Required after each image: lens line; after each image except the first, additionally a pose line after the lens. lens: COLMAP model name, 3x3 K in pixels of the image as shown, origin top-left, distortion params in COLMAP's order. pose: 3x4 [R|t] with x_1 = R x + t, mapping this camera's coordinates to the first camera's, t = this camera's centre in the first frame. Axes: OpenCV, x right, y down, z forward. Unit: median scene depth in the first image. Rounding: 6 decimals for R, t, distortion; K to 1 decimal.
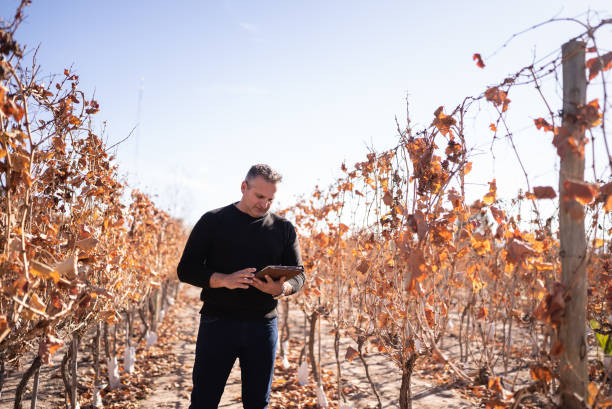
lens RADIAL K [[592.3, 0, 306.0], [0, 592.3, 204.5], [0, 0, 1]] dist [-0.020893, 0.137028]
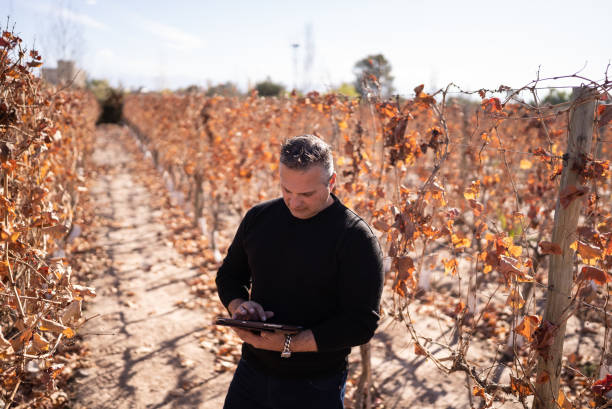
lens RADIAL K [[592.3, 0, 306.0], [0, 592.3, 204.5], [0, 0, 1]] dist [-0.020893, 0.137028]
pose [[0.986853, -0.014646, 0.160958, -0.054067], [-0.026539, 0.967685, 0.250764, -0.094455], [-0.159429, -0.251738, 0.954573, 0.019604]]
